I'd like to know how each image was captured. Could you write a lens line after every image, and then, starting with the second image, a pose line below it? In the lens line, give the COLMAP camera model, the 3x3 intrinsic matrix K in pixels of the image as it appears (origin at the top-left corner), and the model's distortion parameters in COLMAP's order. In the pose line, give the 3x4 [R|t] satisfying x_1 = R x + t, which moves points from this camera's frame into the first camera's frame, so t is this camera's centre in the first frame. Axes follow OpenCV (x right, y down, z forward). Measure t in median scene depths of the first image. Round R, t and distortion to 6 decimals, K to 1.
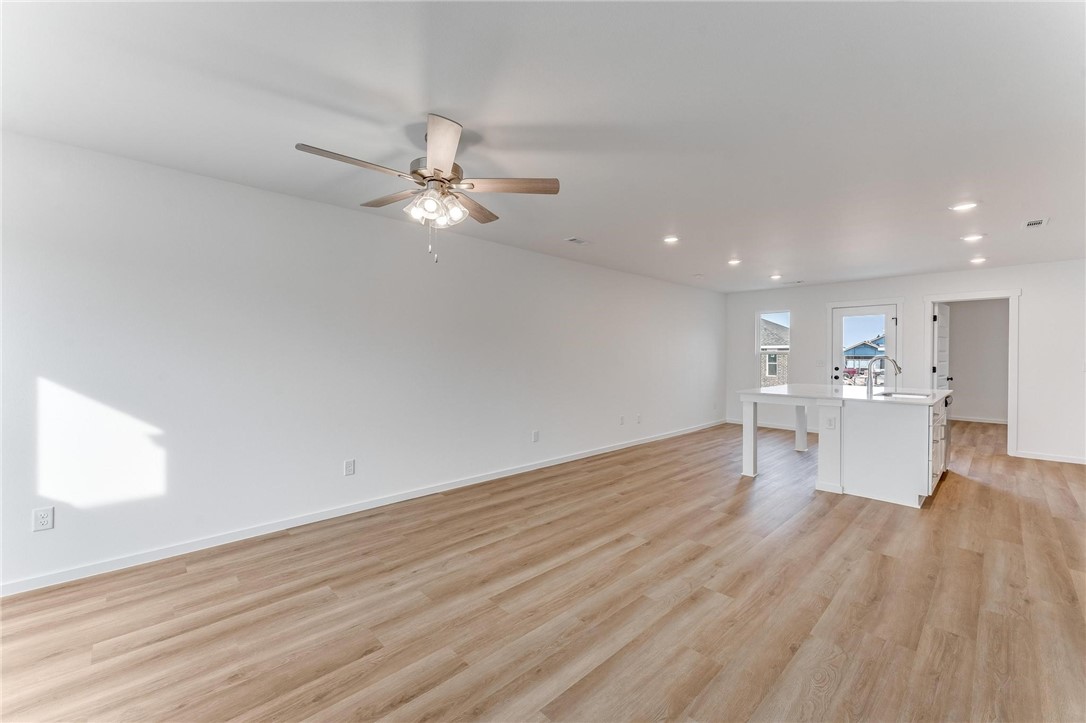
lens RADIAL K [[438.4, 0, 548.2], [0, 438.4, 357.4], [0, 0, 1]] dist [0.001778, 0.001243]
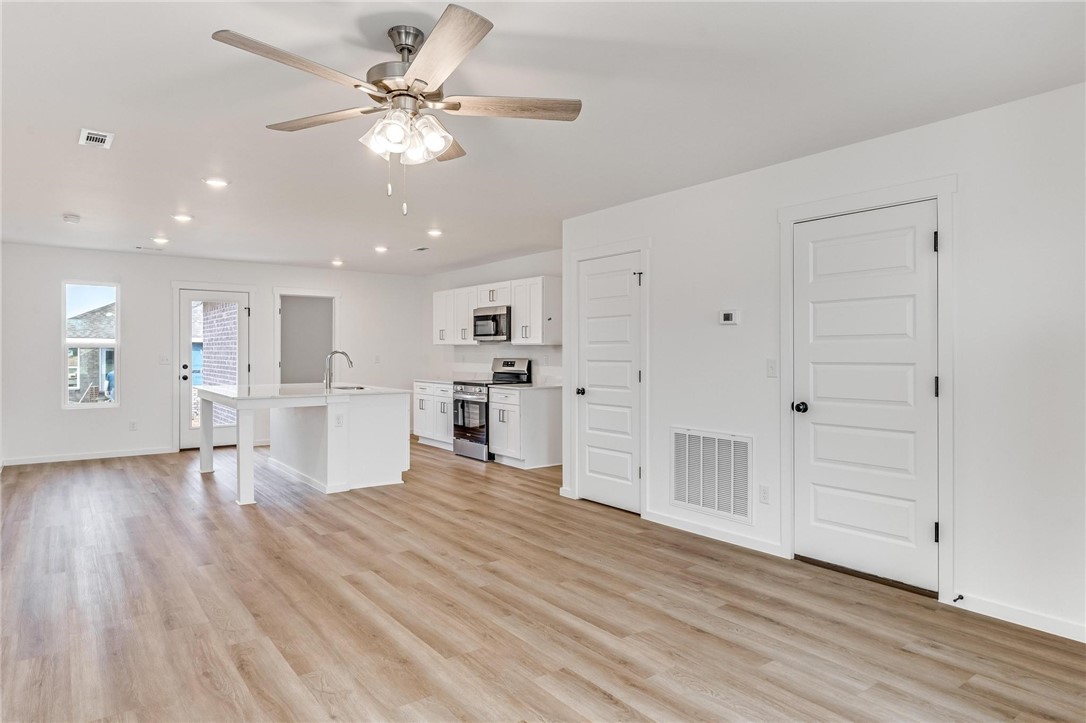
lens RADIAL K [[640.9, 0, 547.7], [0, 640.9, 354.7], [0, 0, 1]] dist [0.002288, 0.002212]
pose [[0.120012, -0.008769, 0.992734, -0.920180], [0.003453, 0.999959, 0.008415, -0.006814], [-0.992766, 0.002418, 0.120037, 0.494573]]
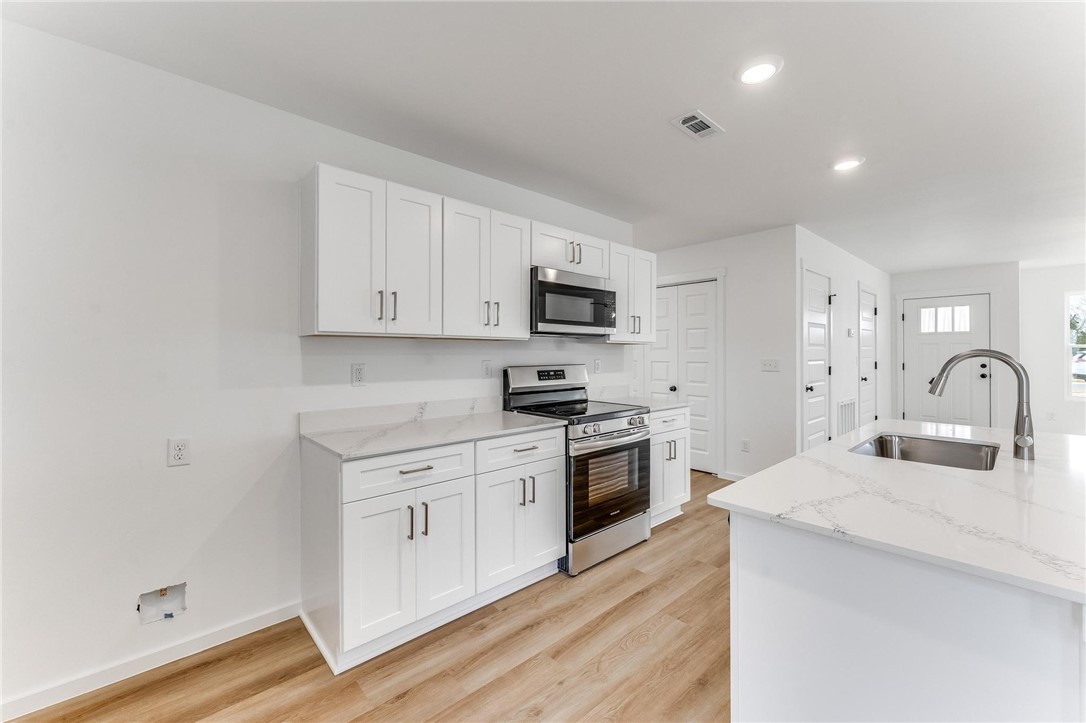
lens RADIAL K [[438.4, 0, 540.7], [0, 438.4, 353.0], [0, 0, 1]] dist [0.001778, 0.001243]
pose [[-0.999457, 0.001028, 0.032932, 1.602831], [0.001012, 0.999999, -0.000482, 0.001004], [-0.032933, -0.000448, -0.999457, 1.974594]]
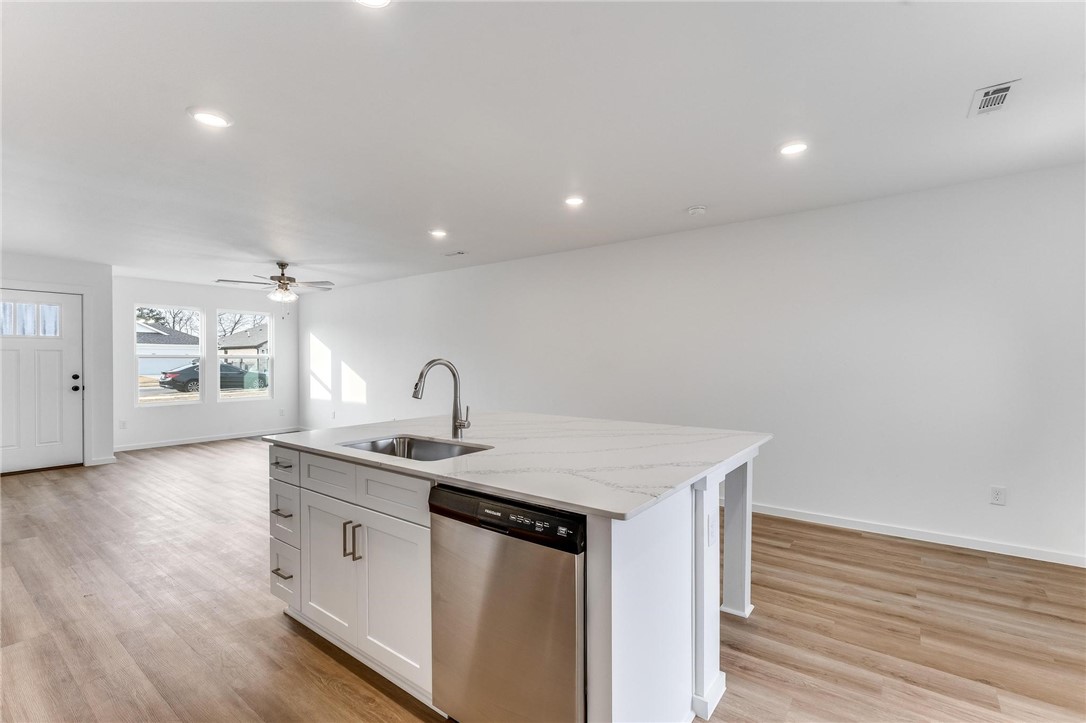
lens RADIAL K [[502.9, 0, 543.8], [0, 502.9, 368.4], [0, 0, 1]] dist [0.002468, -0.001611]
pose [[0.125612, 0.012817, -0.991997, 1.870428], [0.000998, 0.999914, 0.013046, 0.002548], [0.992079, -0.002628, 0.125588, 1.520634]]
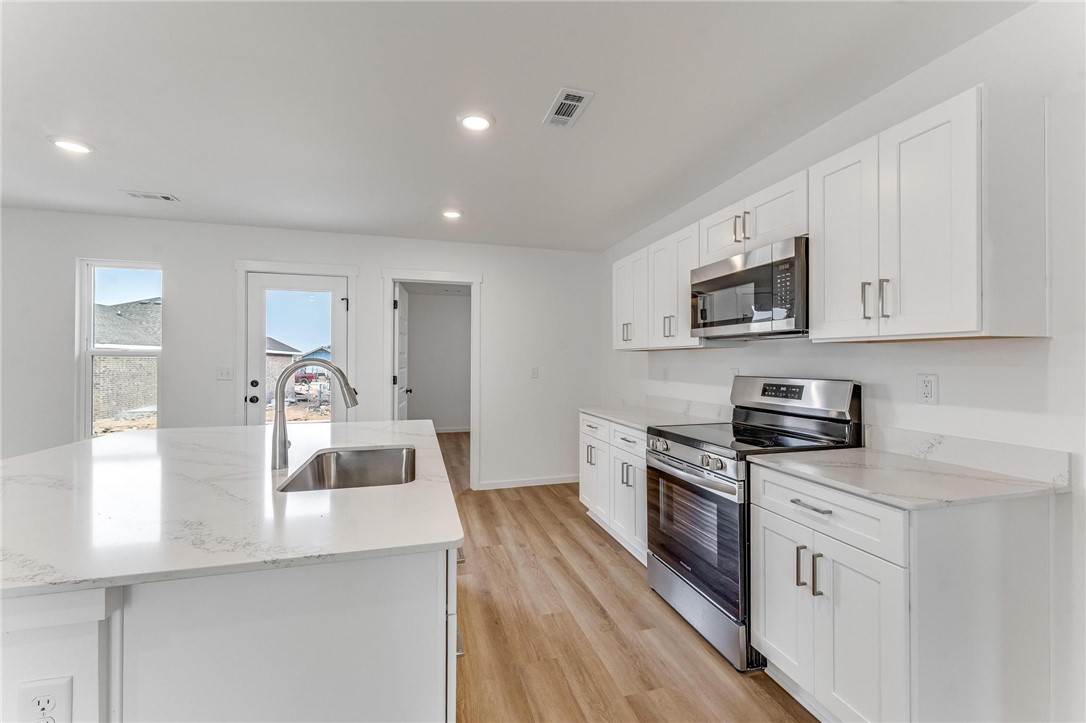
lens RADIAL K [[452.7, 0, 544.0], [0, 452.7, 357.2], [0, 0, 1]] dist [-0.004286, -0.000063]
pose [[0.471451, 0.005679, 0.881874, 0.755908], [0.004741, 0.999948, -0.008974, -0.000349], [-0.881880, 0.008412, 0.471400, 0.951494]]
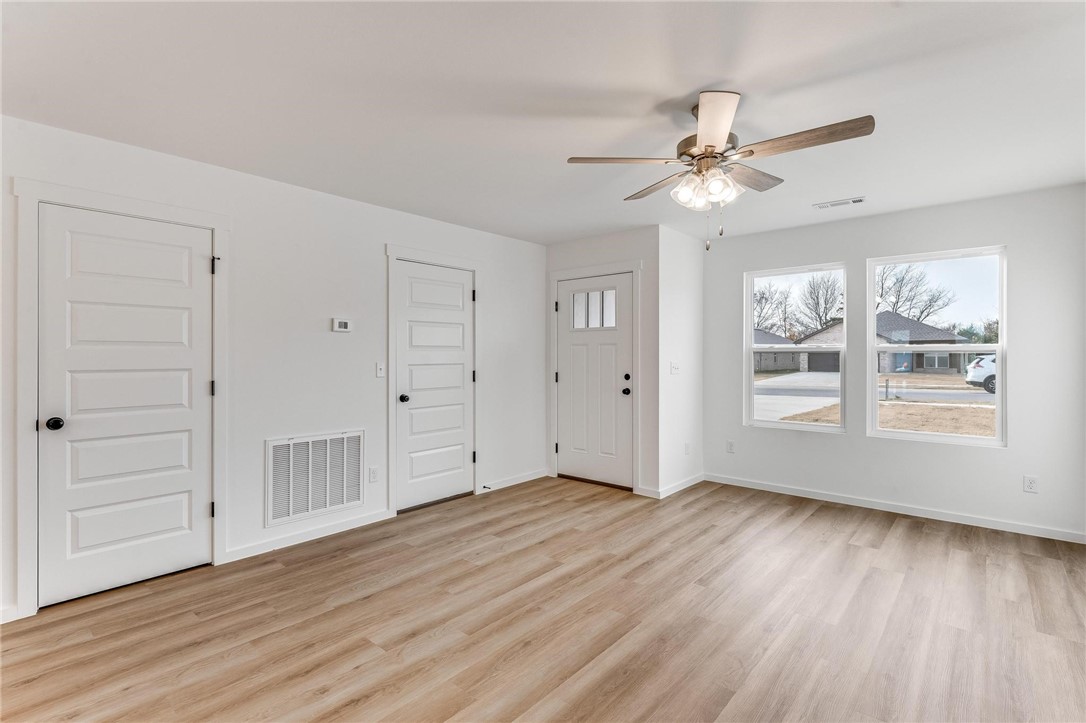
lens RADIAL K [[502.9, 0, 537.8], [0, 502.9, 352.5], [0, 0, 1]] dist [0.002468, -0.001611]
pose [[-0.998018, -0.003159, -0.062856, 0.108488], [-0.002732, 0.999973, -0.006871, -0.004757], [0.062876, -0.006686, -0.997999, 1.490188]]
